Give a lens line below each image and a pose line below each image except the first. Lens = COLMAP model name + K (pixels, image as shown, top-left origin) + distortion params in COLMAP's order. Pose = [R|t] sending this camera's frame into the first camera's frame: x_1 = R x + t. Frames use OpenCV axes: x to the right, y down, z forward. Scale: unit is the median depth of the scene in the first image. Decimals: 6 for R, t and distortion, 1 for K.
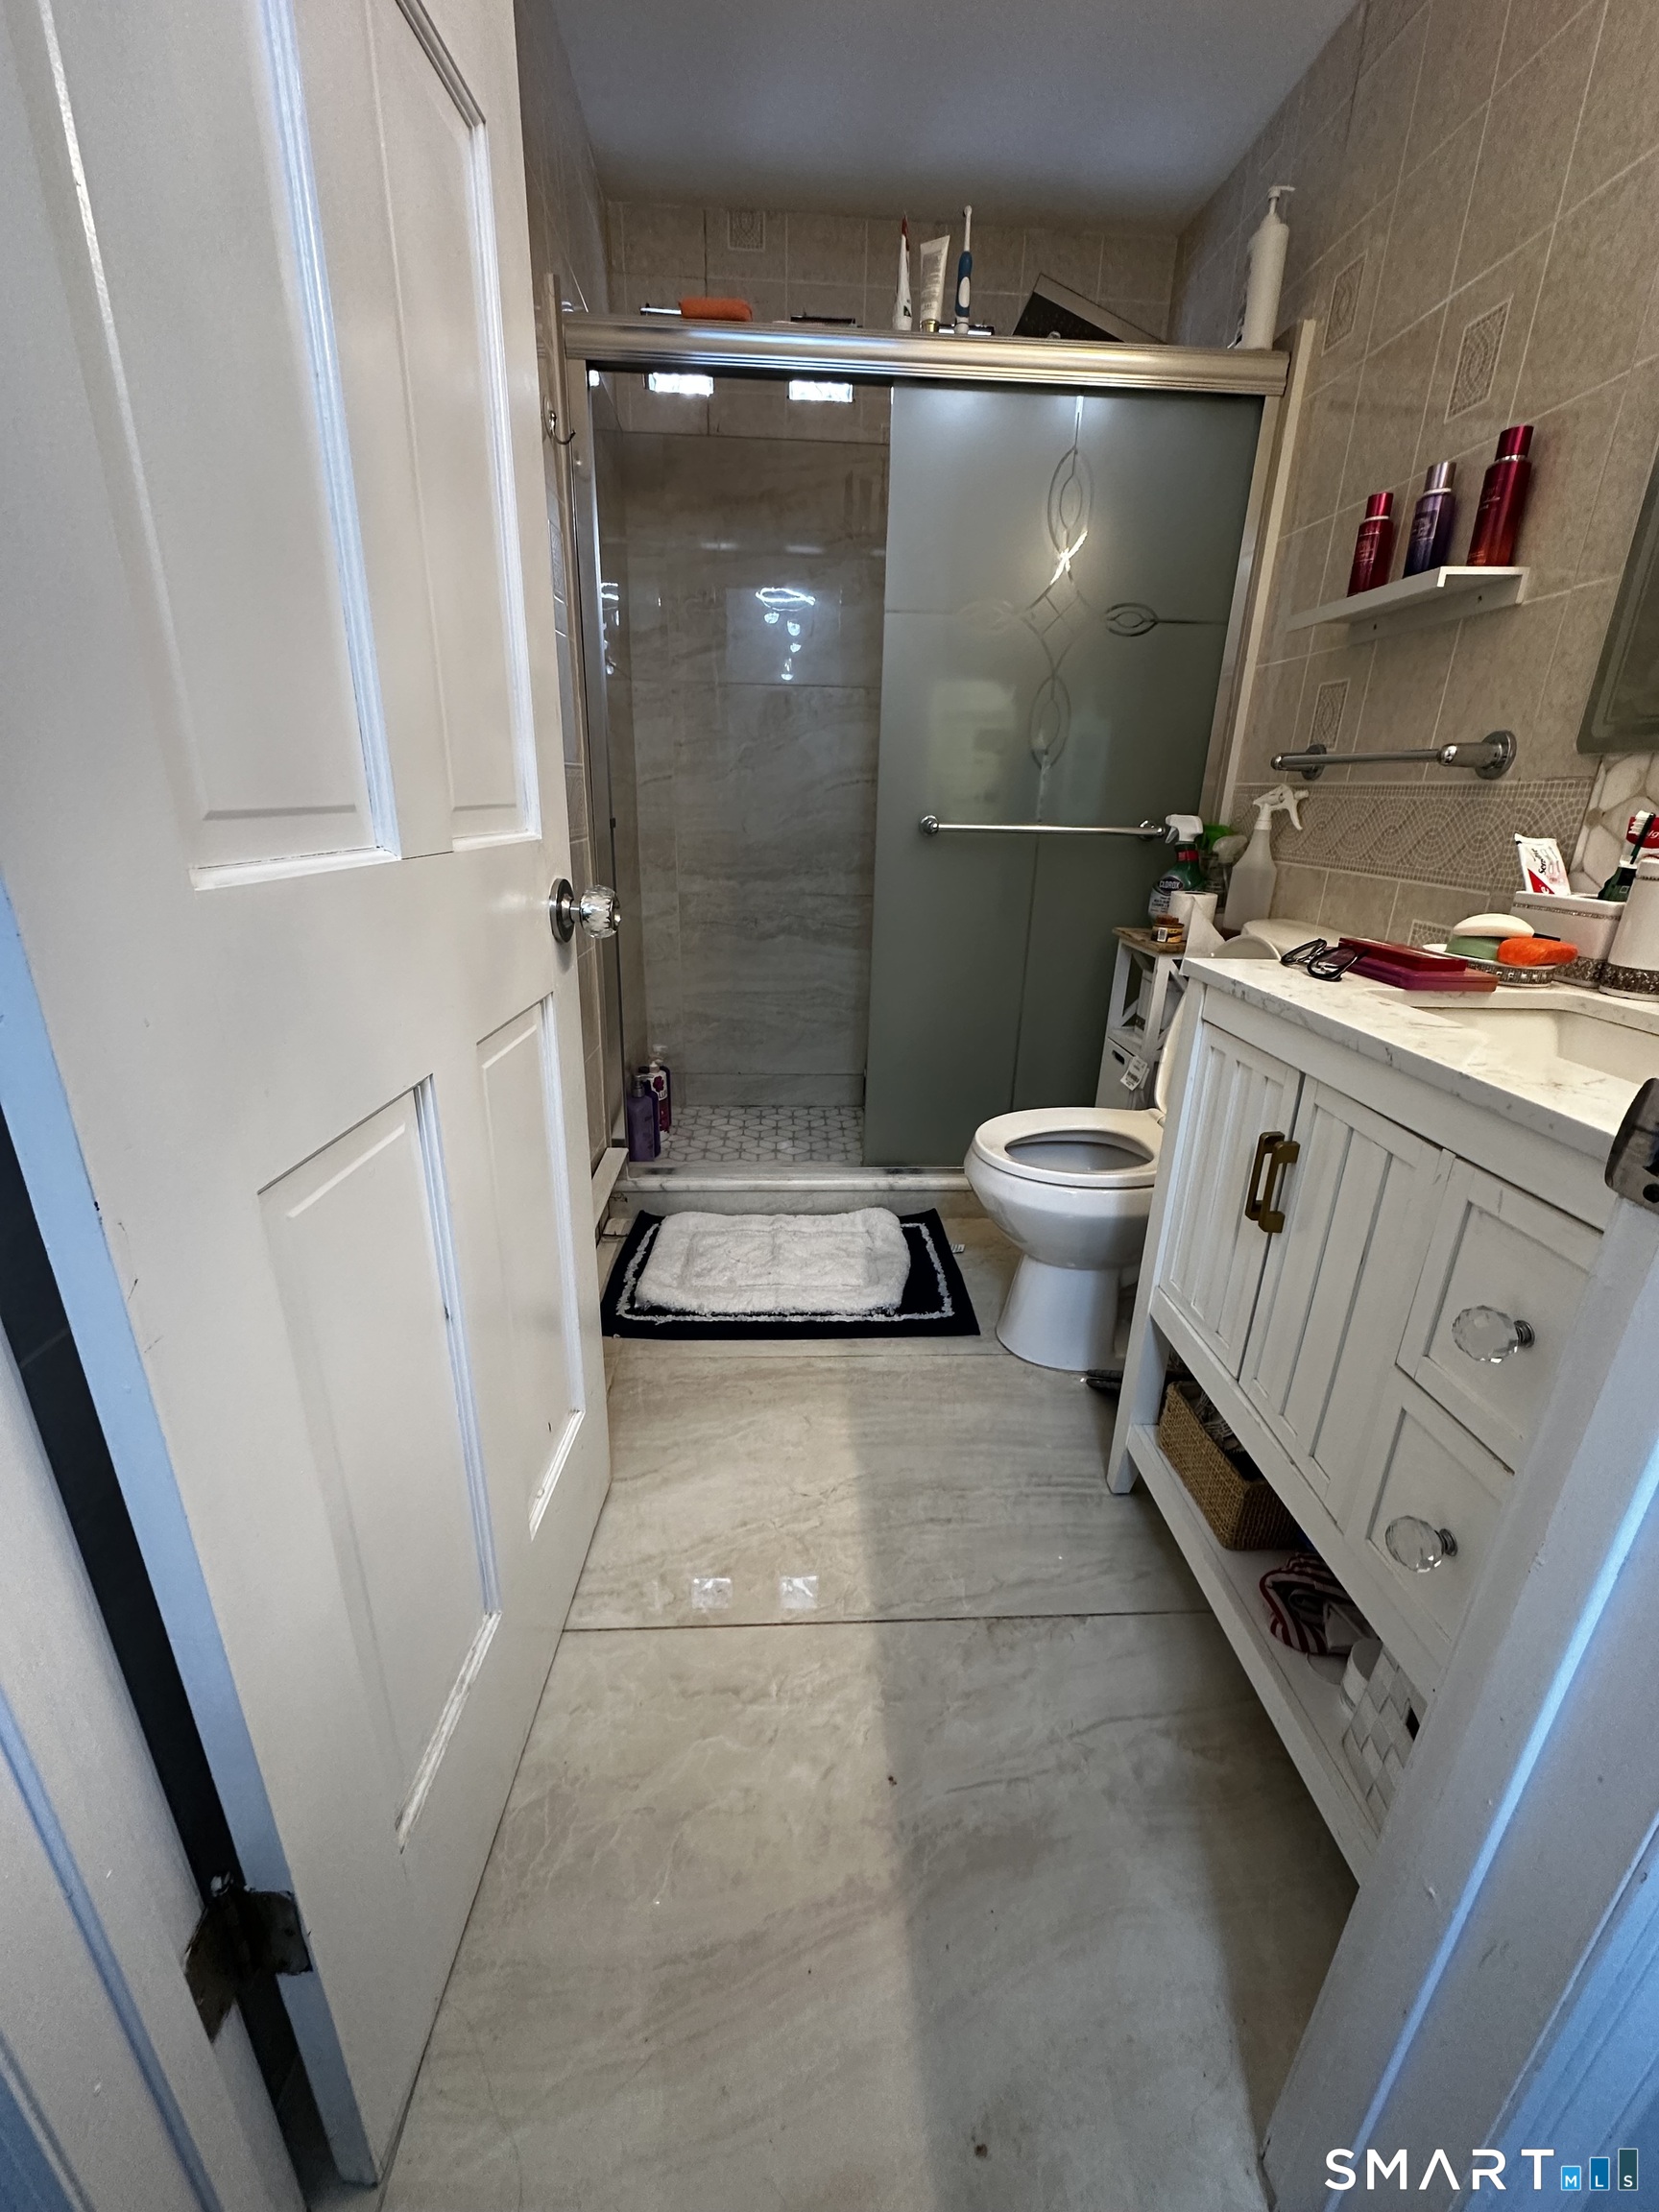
lens RADIAL K [[886.1, 0, 829.5], [0, 886.1, 1106.0], [0, 0, 1]] dist [-0.004126, 0.001225]
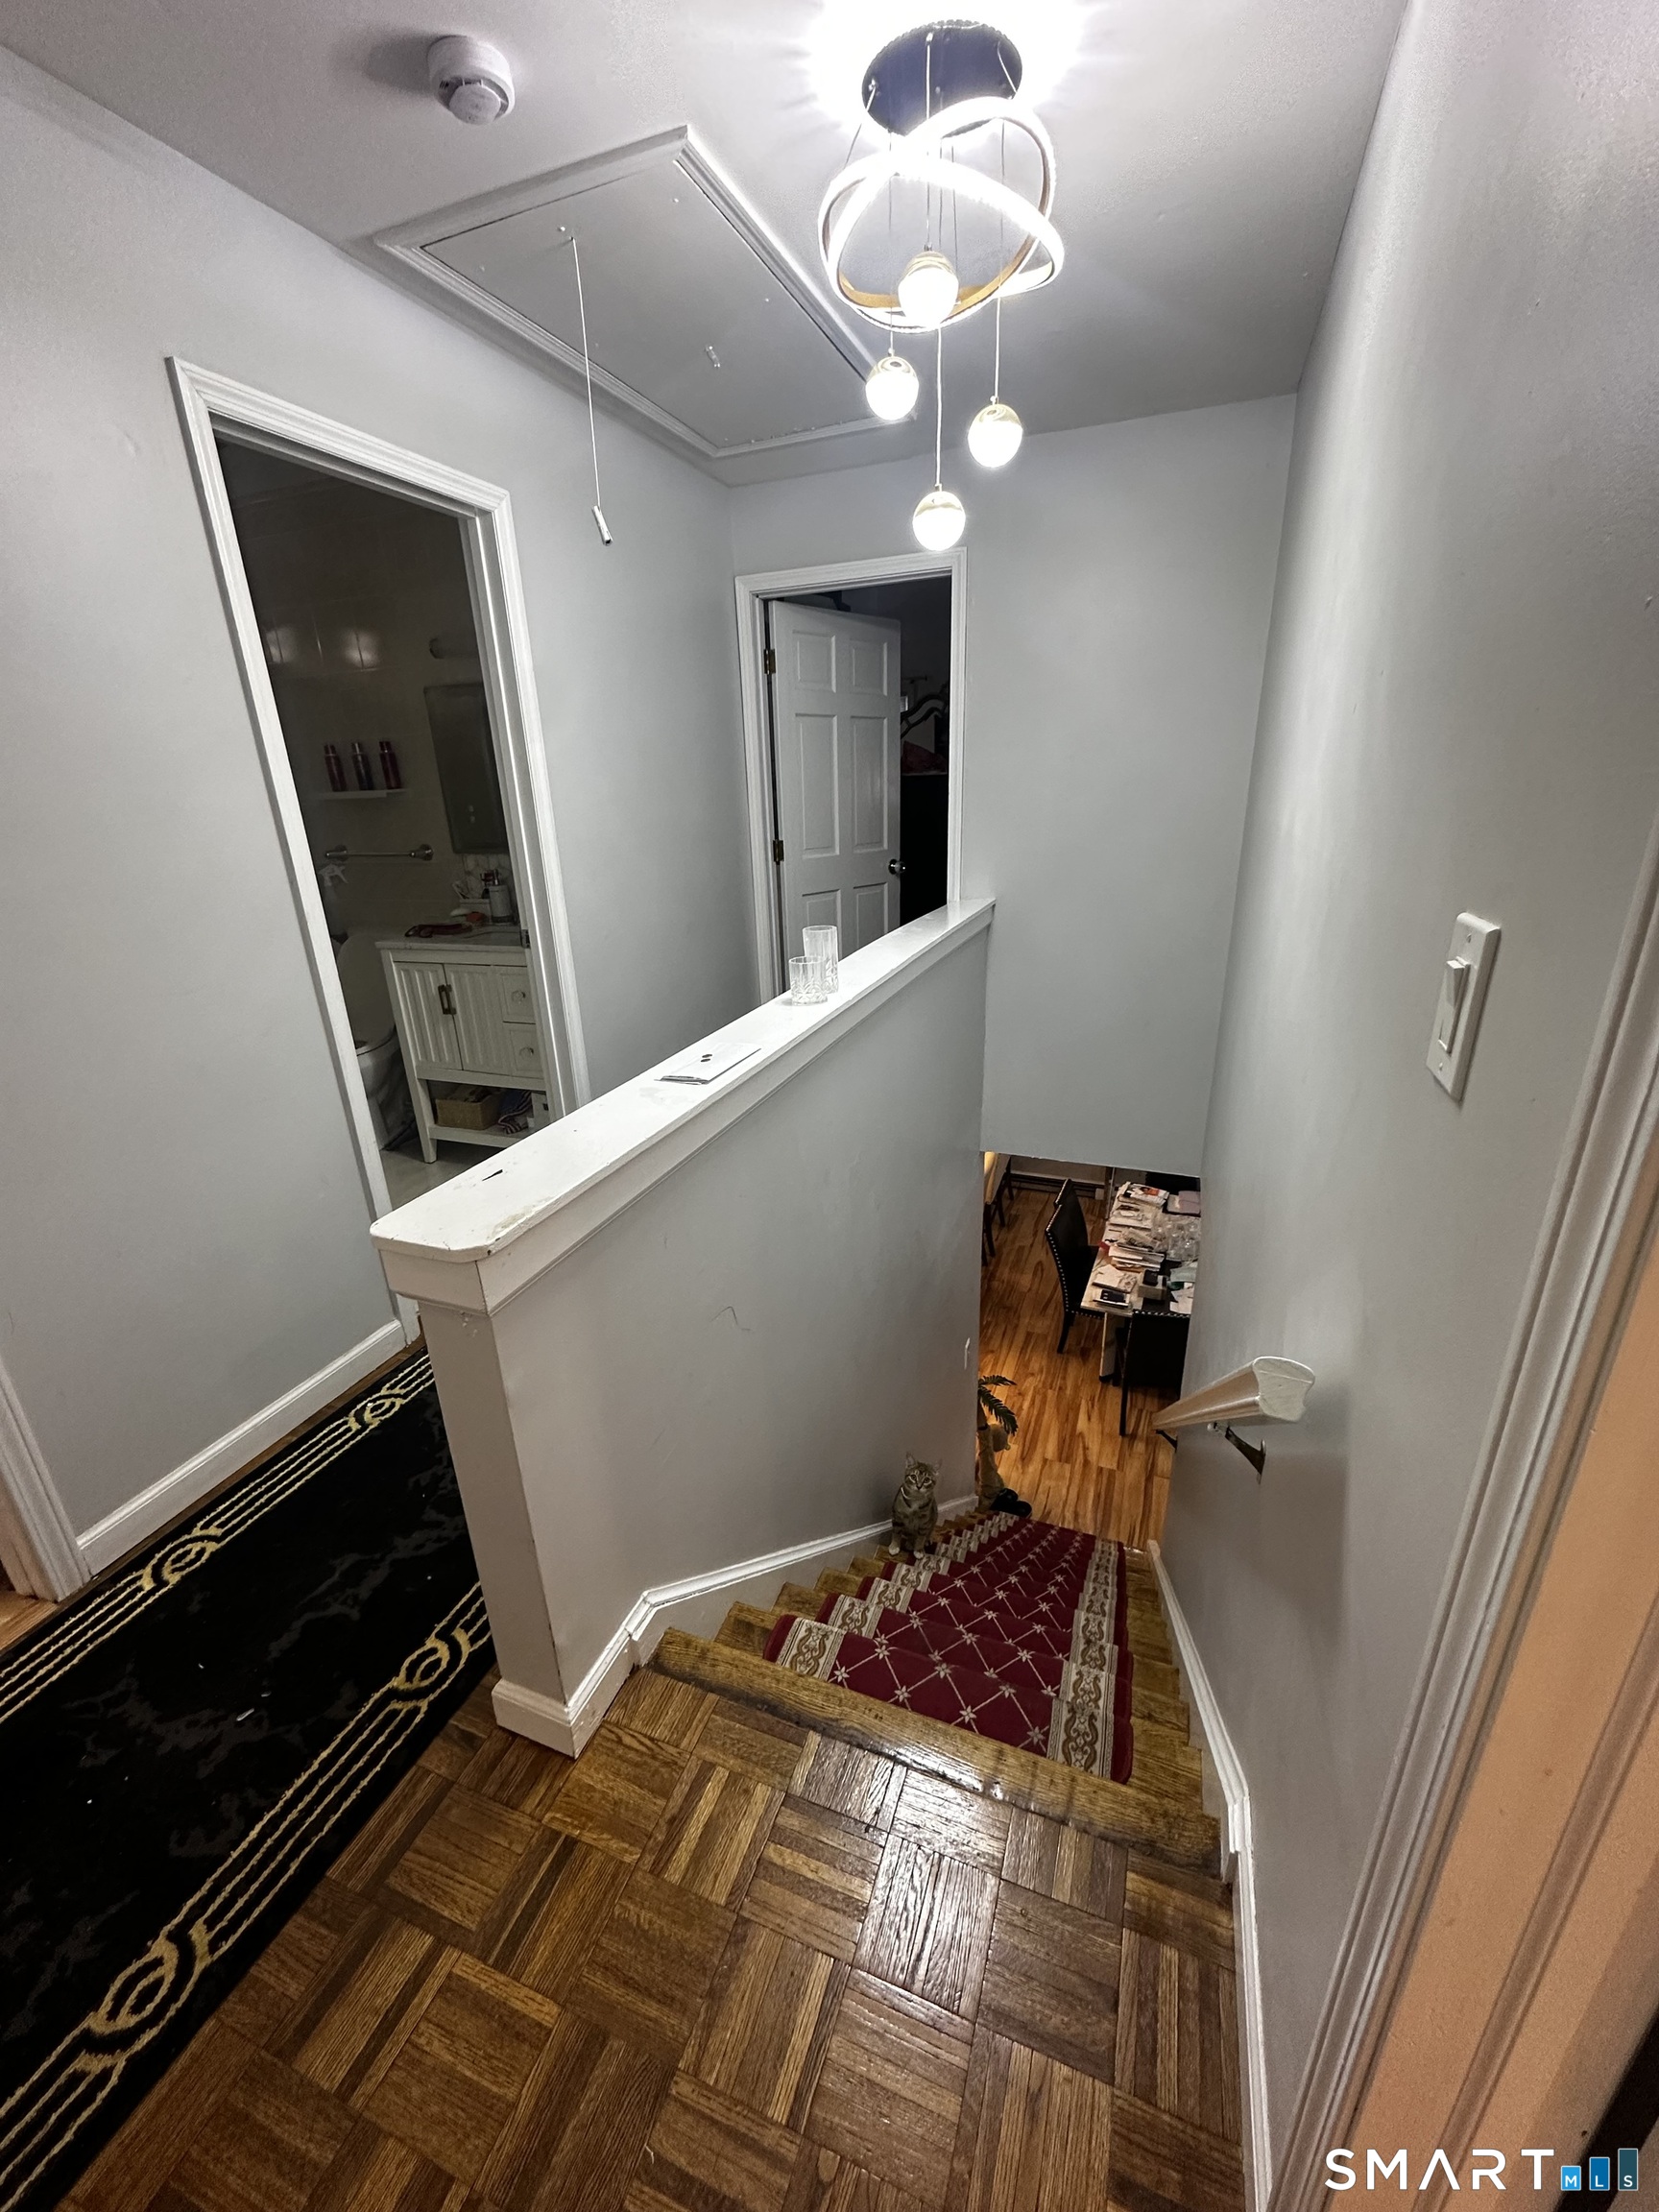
lens RADIAL K [[886.1, 0, 829.5], [0, 886.1, 1106.0], [0, 0, 1]] dist [-0.004126, 0.001225]
pose [[0.414726, -0.350969, 0.839537, -1.479751], [0.363428, 0.909729, 0.200782, 0.250046], [-0.834219, 0.221842, 0.504841, -1.419776]]
